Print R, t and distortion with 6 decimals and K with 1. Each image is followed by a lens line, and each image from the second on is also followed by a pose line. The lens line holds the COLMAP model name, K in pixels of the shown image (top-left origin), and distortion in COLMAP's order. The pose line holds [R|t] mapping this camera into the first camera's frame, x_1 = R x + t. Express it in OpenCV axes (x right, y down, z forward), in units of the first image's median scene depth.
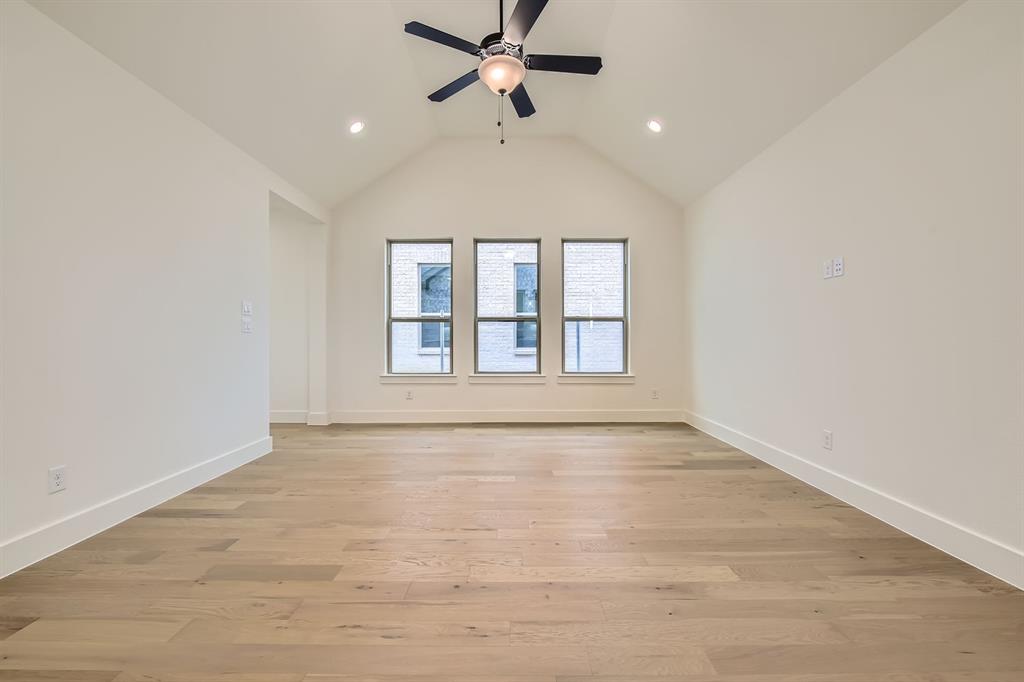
lens RADIAL K [[404.7, 0, 508.4], [0, 404.7, 333.3], [0, 0, 1]] dist [-0.005489, -0.000817]
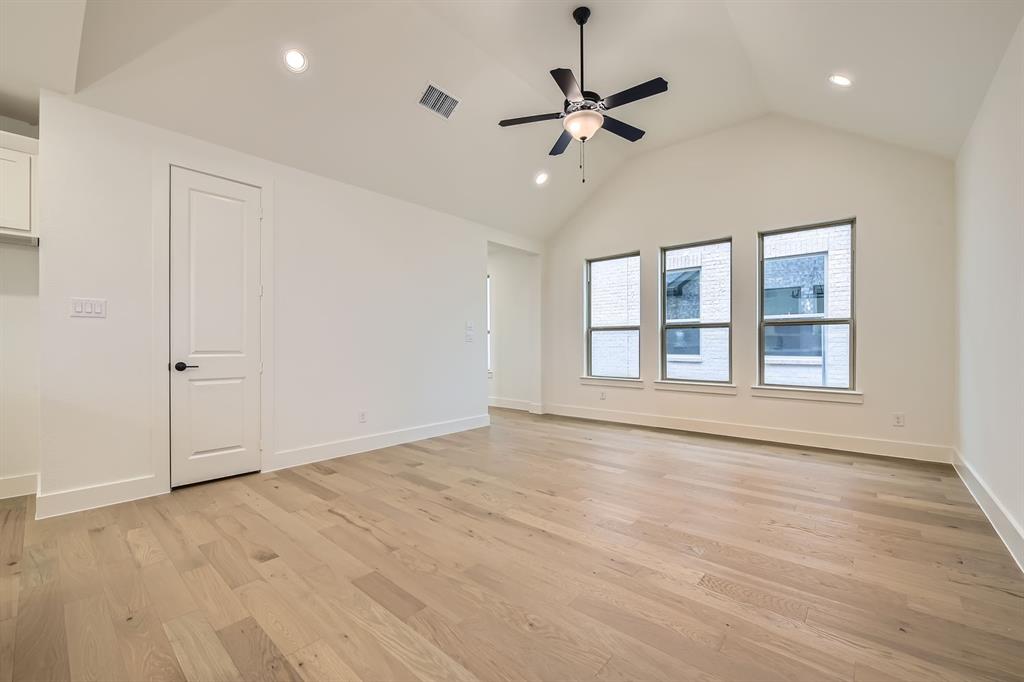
lens RADIAL K [[404.7, 0, 512.7], [0, 404.7, 342.1], [0, 0, 1]] dist [-0.005489, -0.000817]
pose [[0.764639, -0.005752, -0.644433, 0.470293], [0.008995, 0.999958, 0.001747, -0.001662], [0.644396, -0.007132, 0.764659, -0.039161]]
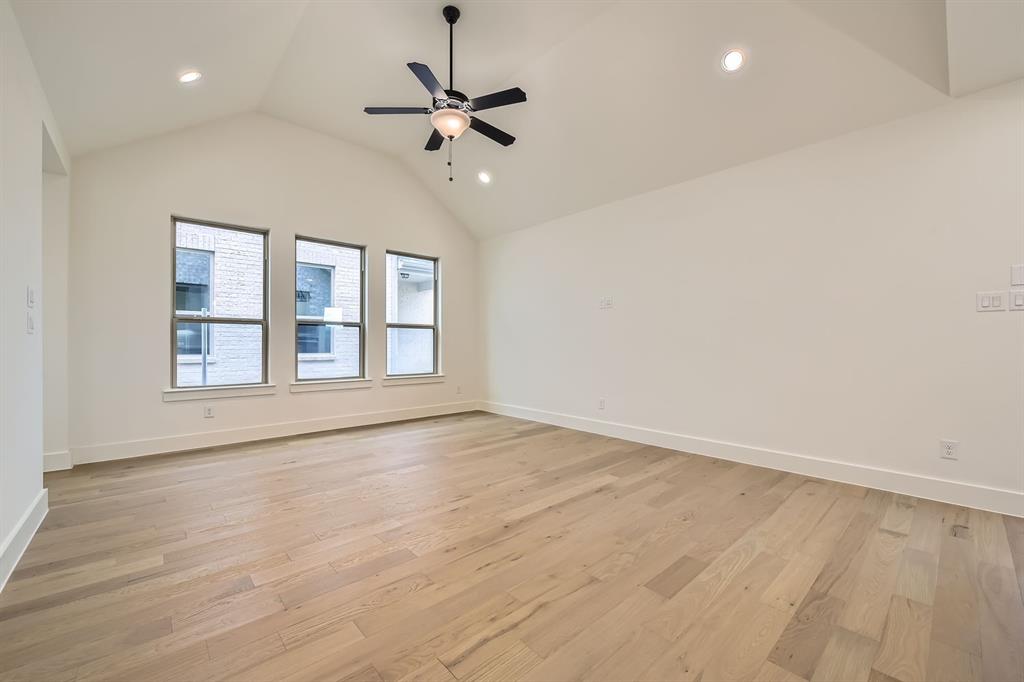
lens RADIAL K [[404.7, 0, 503.5], [0, 404.7, 339.6], [0, 0, 1]] dist [-0.005489, -0.000817]
pose [[0.749075, 0.008655, 0.662429, -0.548360], [-0.010164, 0.999947, -0.001572, 0.001025], [-0.662407, -0.005555, 0.749123, -0.002744]]
